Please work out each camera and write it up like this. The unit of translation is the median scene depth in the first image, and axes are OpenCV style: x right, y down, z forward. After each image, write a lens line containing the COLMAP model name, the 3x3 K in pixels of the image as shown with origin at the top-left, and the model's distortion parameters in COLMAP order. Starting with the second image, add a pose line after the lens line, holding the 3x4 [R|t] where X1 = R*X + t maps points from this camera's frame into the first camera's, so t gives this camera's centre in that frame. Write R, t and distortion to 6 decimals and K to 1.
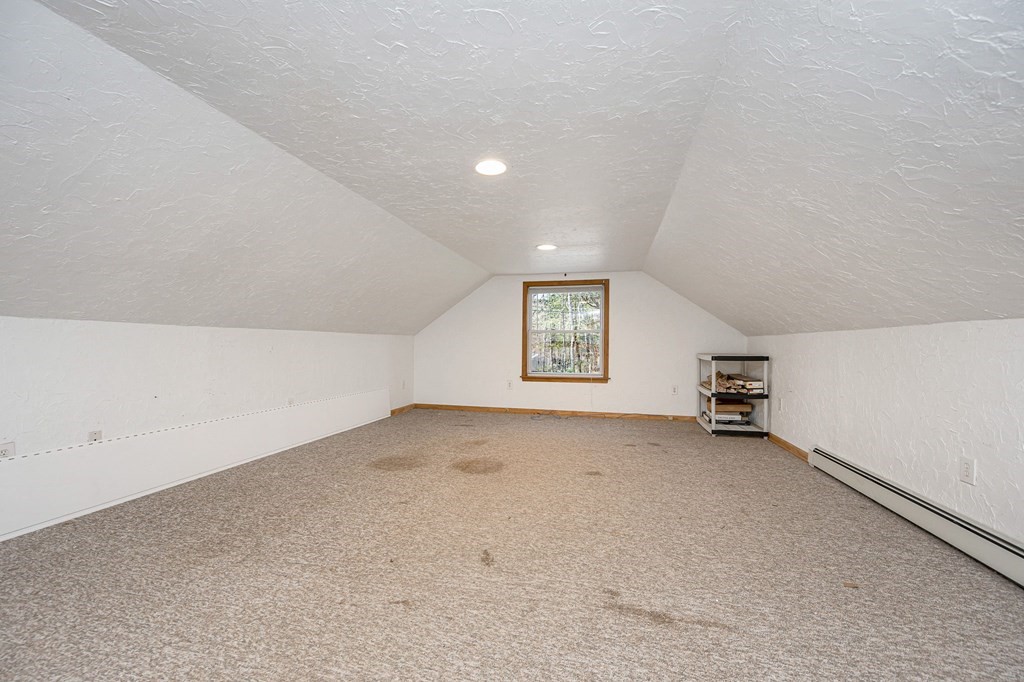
lens RADIAL K [[421.7, 0, 512.0], [0, 421.7, 341.0], [0, 0, 1]] dist [-0.002407, 0.000177]
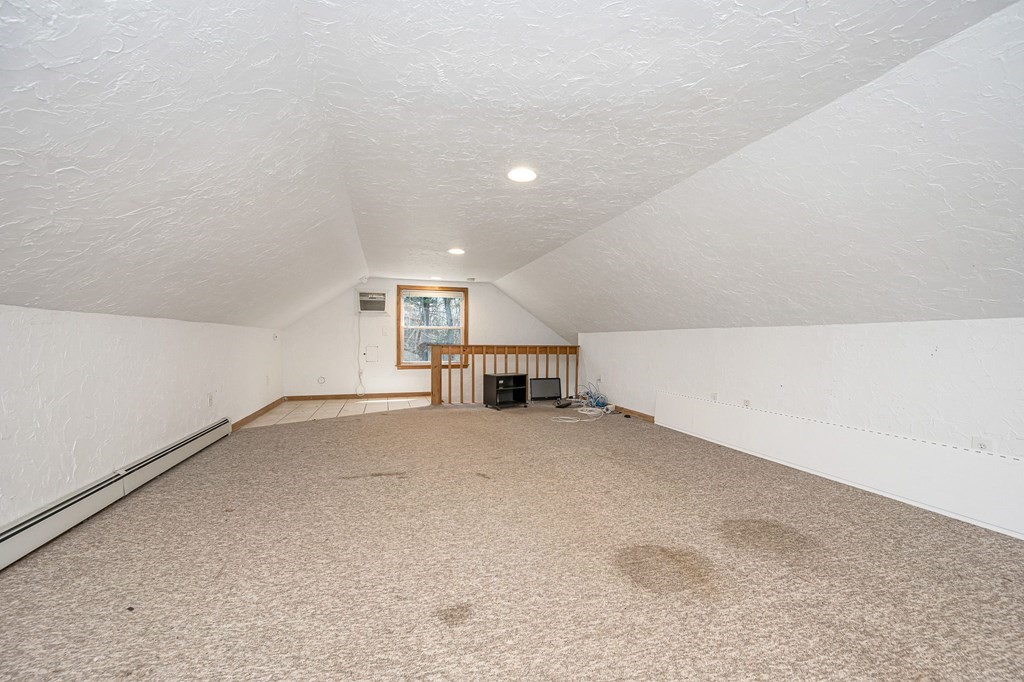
lens RADIAL K [[421.7, 0, 512.0], [0, 421.7, 341.0], [0, 0, 1]] dist [-0.002407, 0.000177]
pose [[-0.868504, -0.009805, -0.495585, 0.502631], [-0.004629, 0.999921, -0.011670, 0.027630], [0.495660, -0.007842, -0.868481, 1.935612]]
